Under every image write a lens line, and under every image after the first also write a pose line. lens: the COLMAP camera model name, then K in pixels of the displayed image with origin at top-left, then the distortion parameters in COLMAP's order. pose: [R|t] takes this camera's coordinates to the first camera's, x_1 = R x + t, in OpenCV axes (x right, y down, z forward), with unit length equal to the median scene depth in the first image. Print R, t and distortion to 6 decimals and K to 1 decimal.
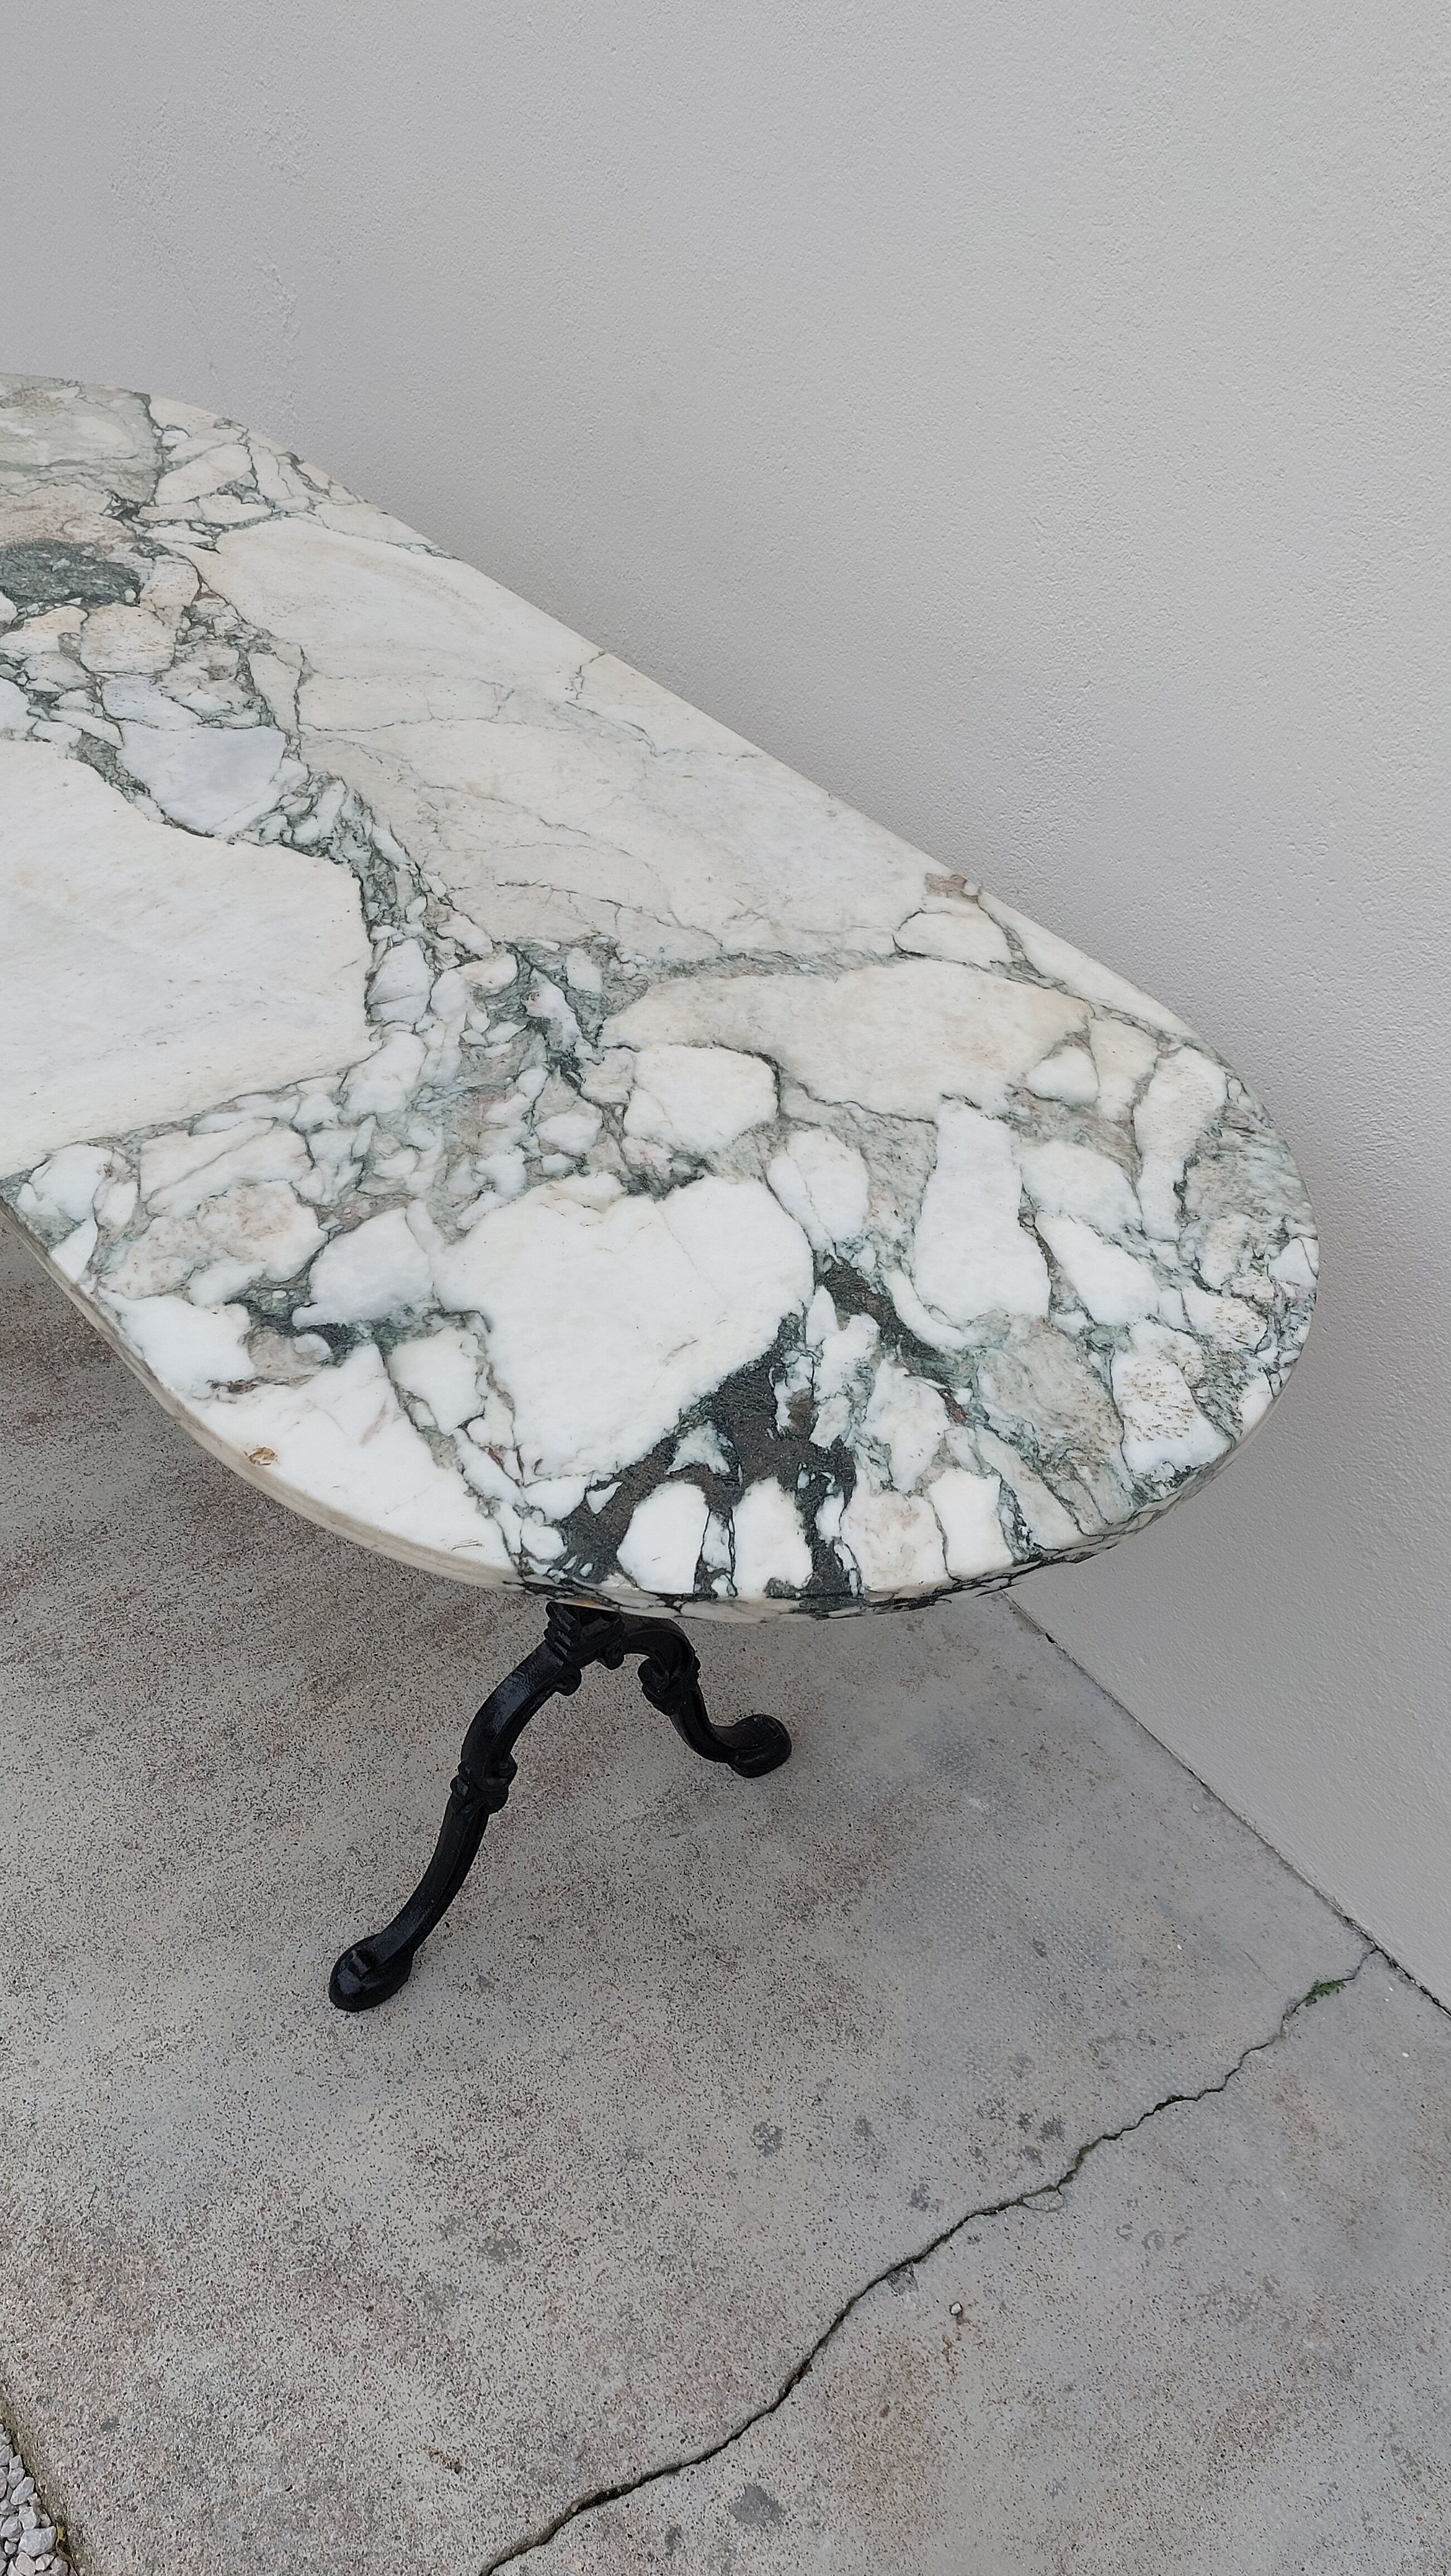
lens RADIAL K [[2134.5, 0, 776.8], [0, 2134.5, 1309.7], [0, 0, 1]] dist [0.101793, -0.144881]
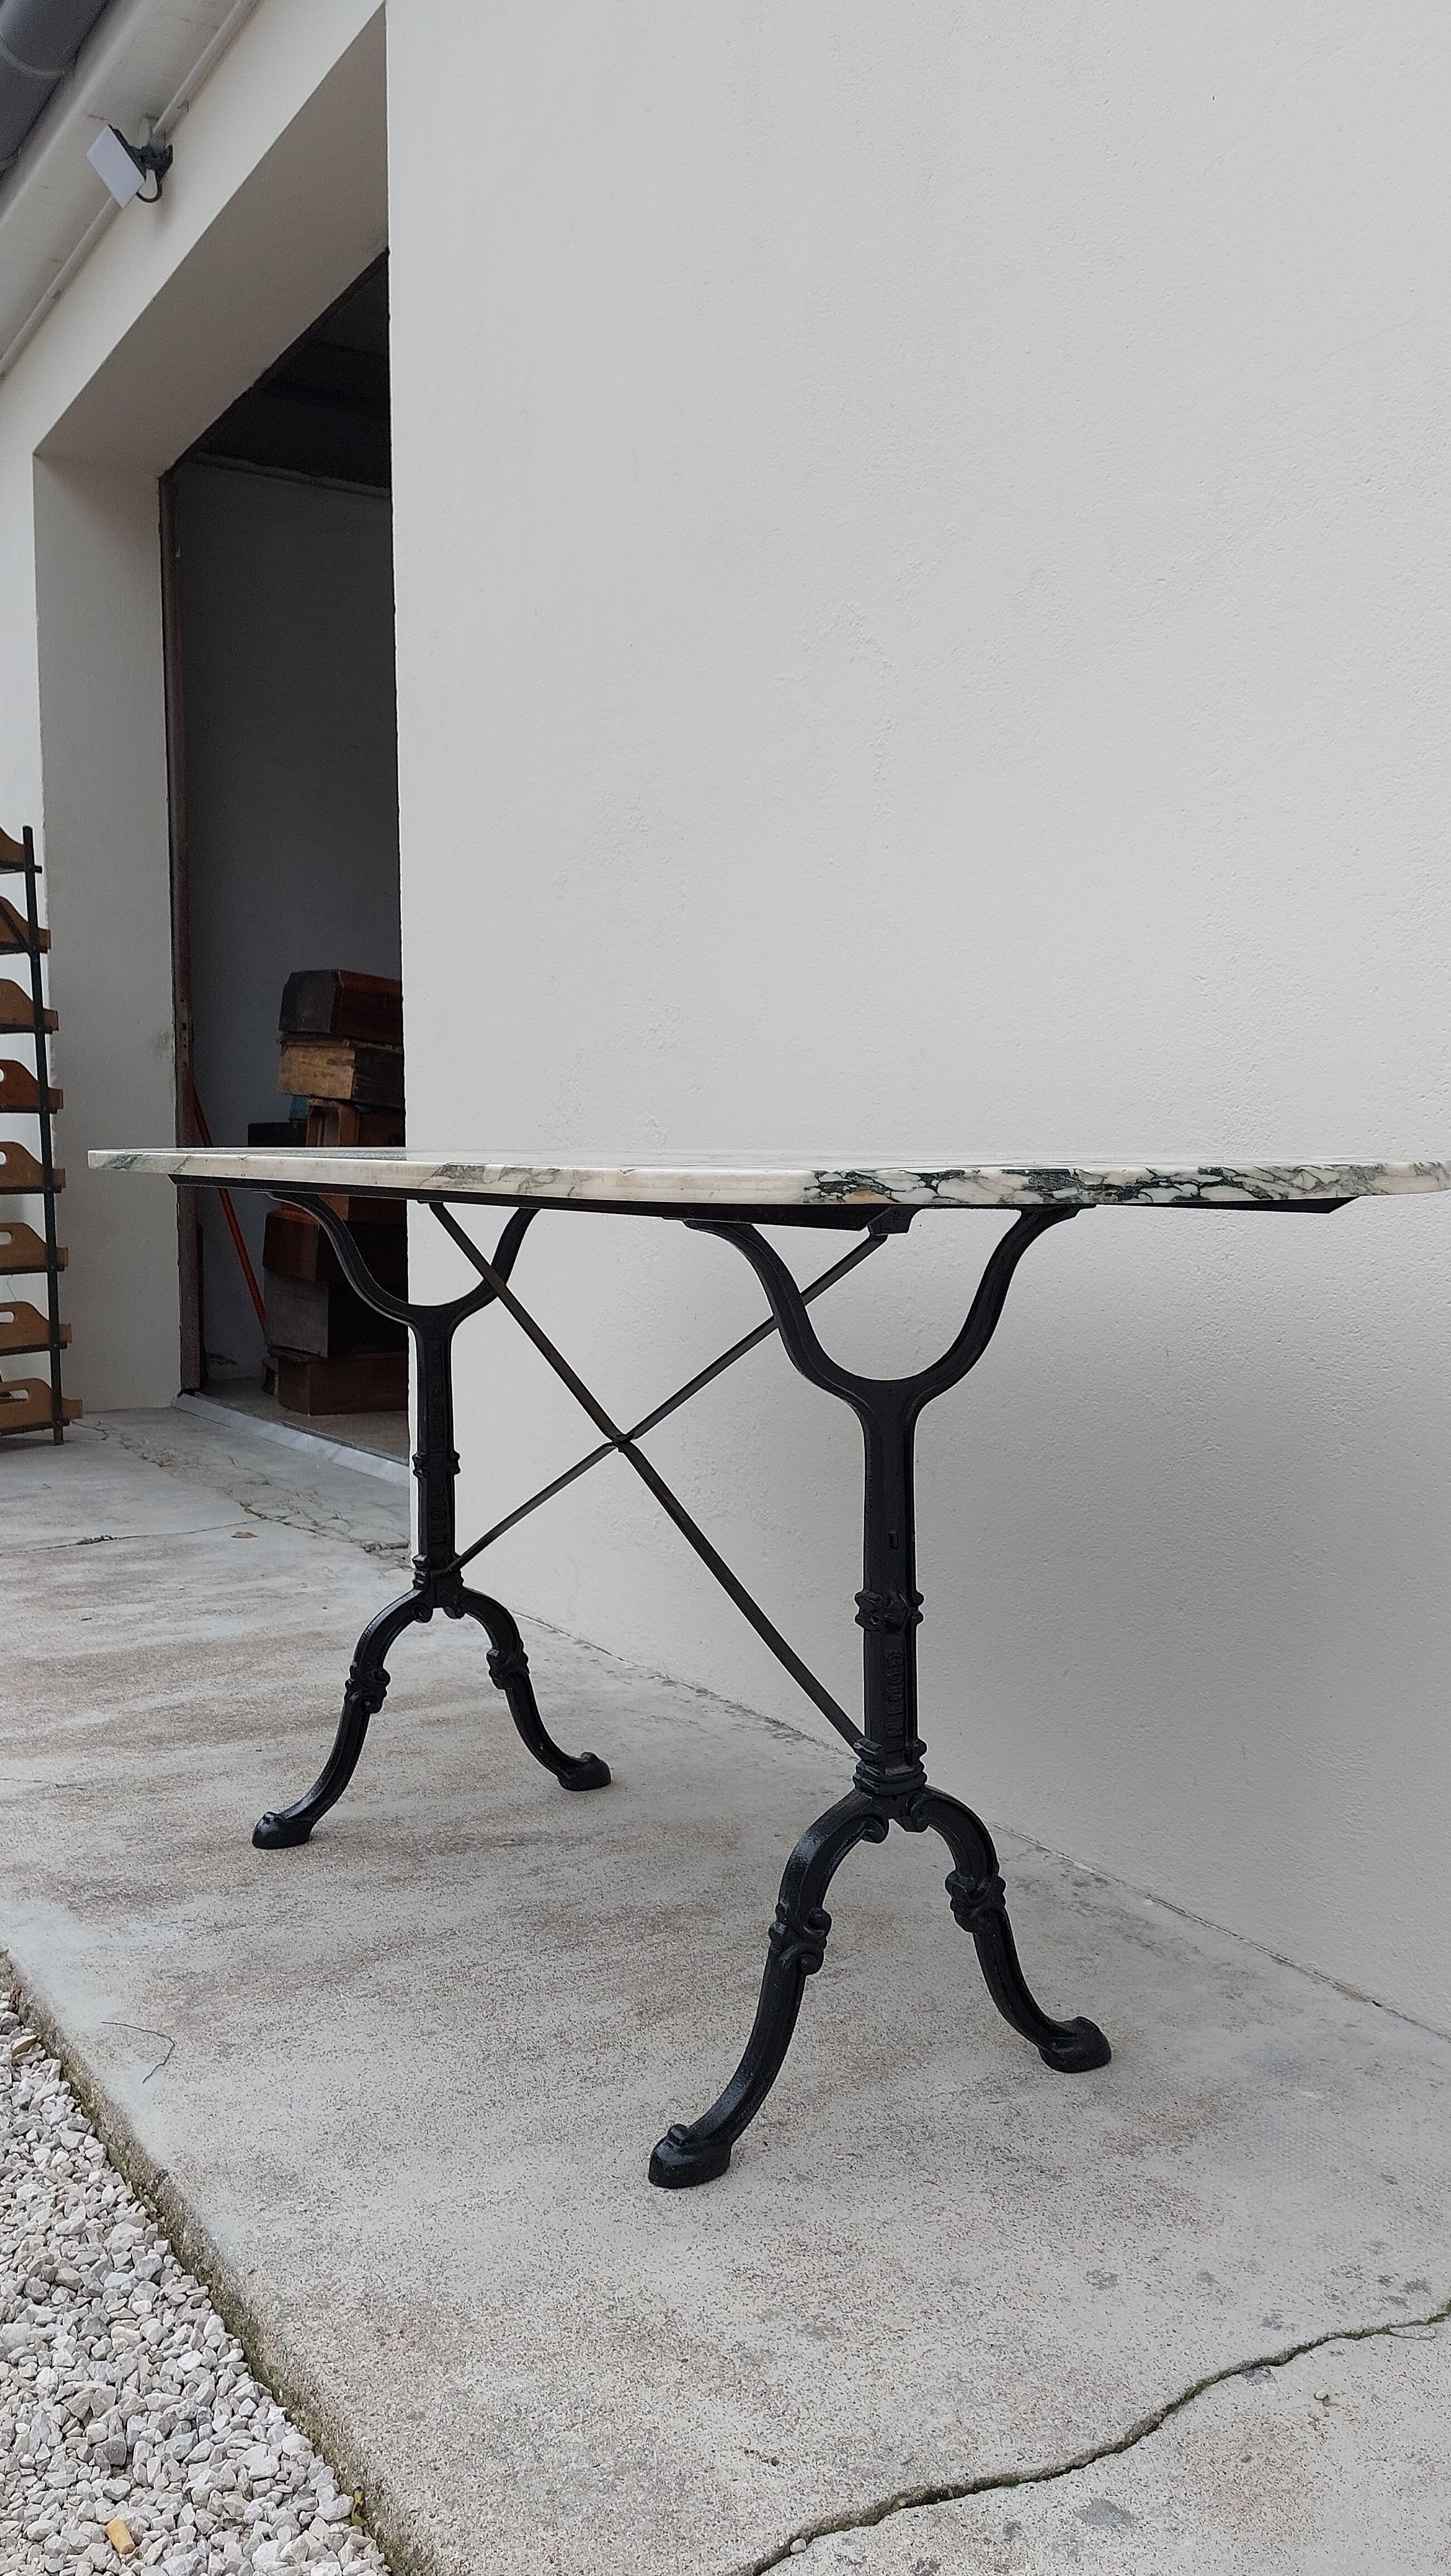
lens RADIAL K [[2134.5, 0, 748.1], [0, 2134.5, 1313.3], [0, 0, 1]] dist [0.101793, -0.144881]
pose [[0.986925, -0.082813, -0.138276, 0.010349], [-0.011967, 0.817892, -0.575247, 0.667106], [0.160733, 0.569381, 0.806207, -0.026038]]
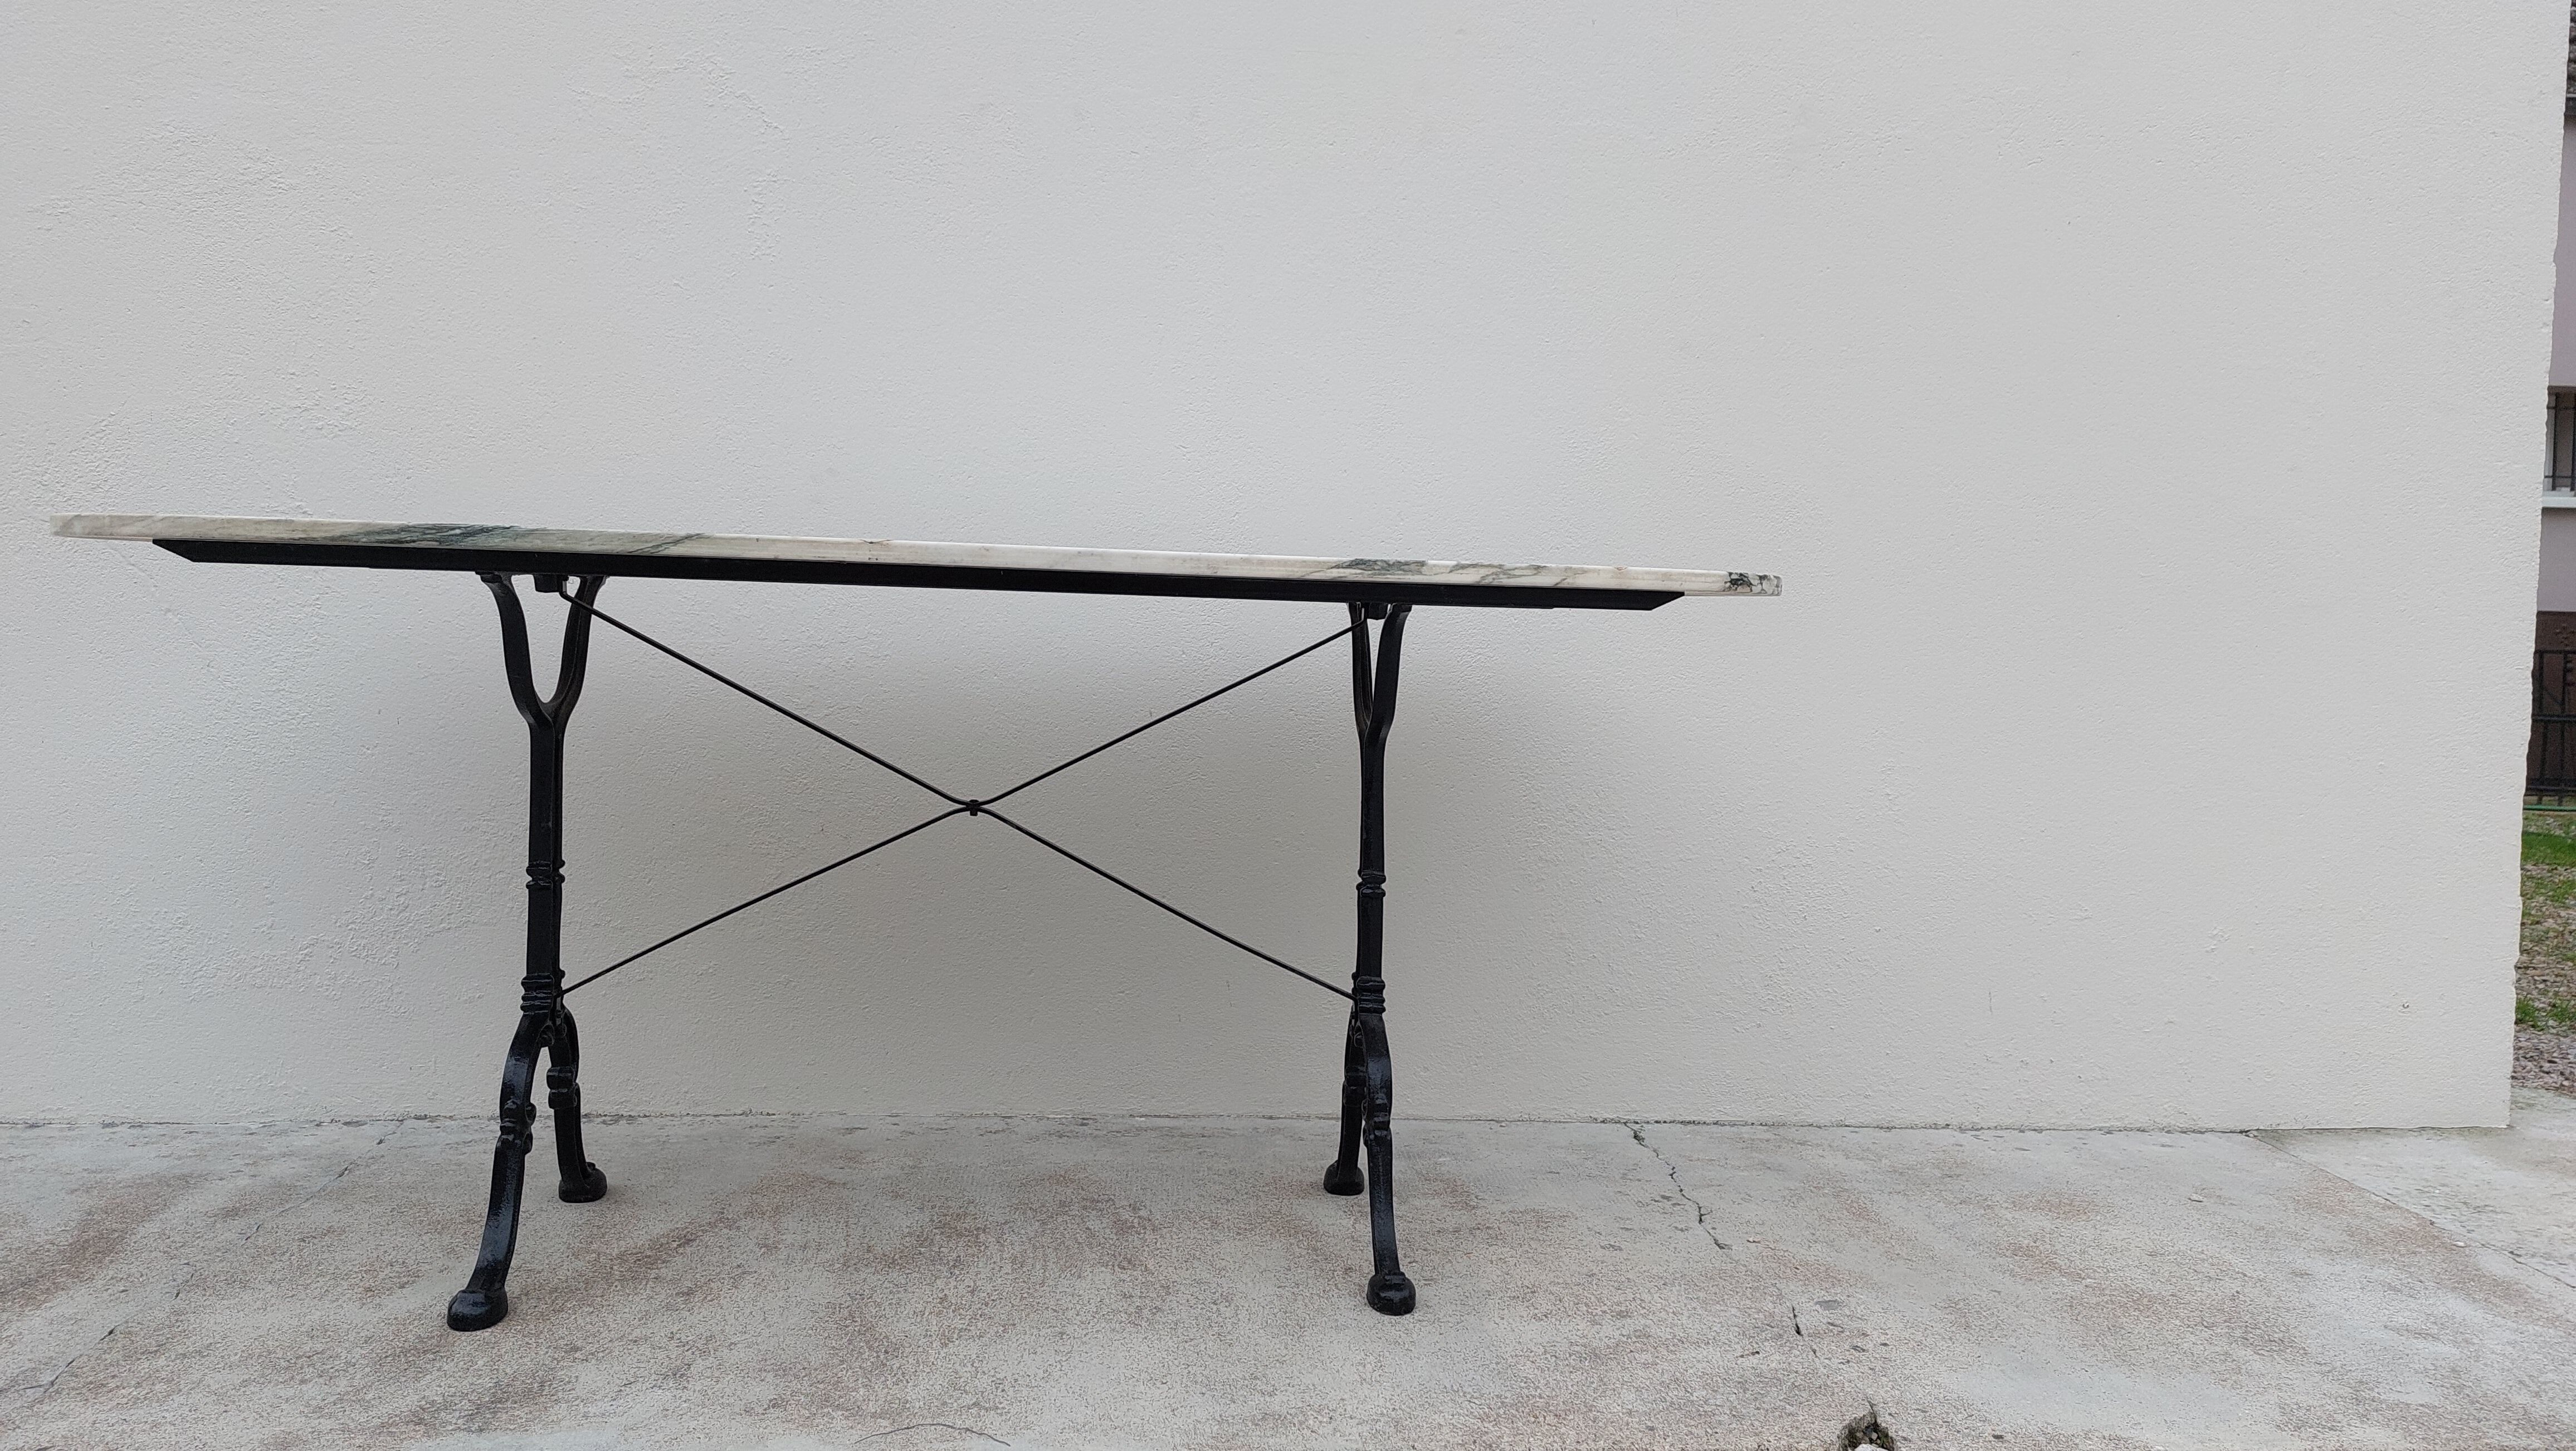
lens RADIAL K [[1847.5, 0, 1281.8], [0, 1847.5, 699.8], [0, 0, 1]] dist [0.066868, -0.072219]
pose [[0.547045, -0.115823, 0.829052, -1.371563], [0.548885, 0.797392, -0.250779, 0.313847], [-0.632033, 0.592242, 0.499783, 0.281198]]
